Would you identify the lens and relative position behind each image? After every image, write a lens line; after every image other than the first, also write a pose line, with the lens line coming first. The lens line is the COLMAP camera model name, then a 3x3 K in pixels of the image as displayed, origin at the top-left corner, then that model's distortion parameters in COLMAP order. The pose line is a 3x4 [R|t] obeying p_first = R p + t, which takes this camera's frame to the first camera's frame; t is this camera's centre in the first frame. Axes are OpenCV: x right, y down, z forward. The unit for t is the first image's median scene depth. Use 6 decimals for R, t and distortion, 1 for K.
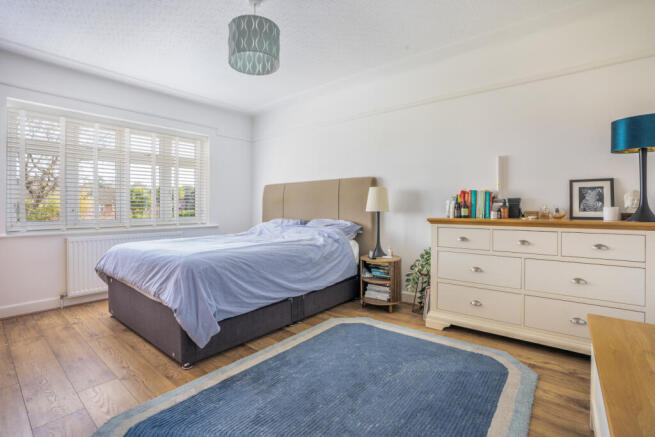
lens RADIAL K [[305.1, 0, 317.0], [0, 305.1, 206.5], [0, 0, 1]] dist [-0.002915, -0.000332]
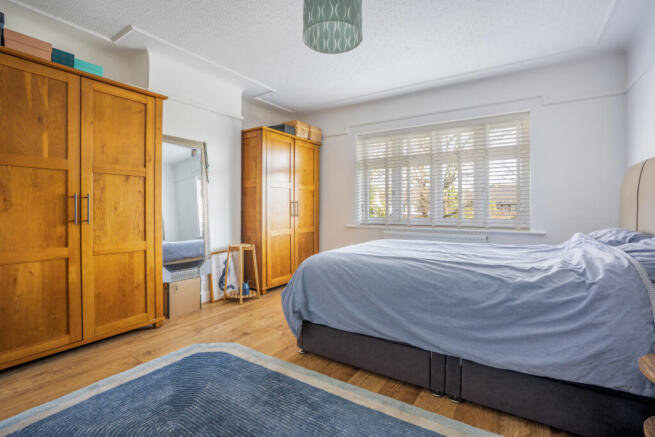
lens RADIAL K [[305.1, 0, 317.0], [0, 305.1, 206.5], [0, 0, 1]] dist [-0.002915, -0.000332]
pose [[0.142613, -0.000165, -0.989779, 0.577684], [0.004121, 0.999991, 0.000427, -0.004384], [0.989770, -0.004140, 0.142613, 0.751312]]
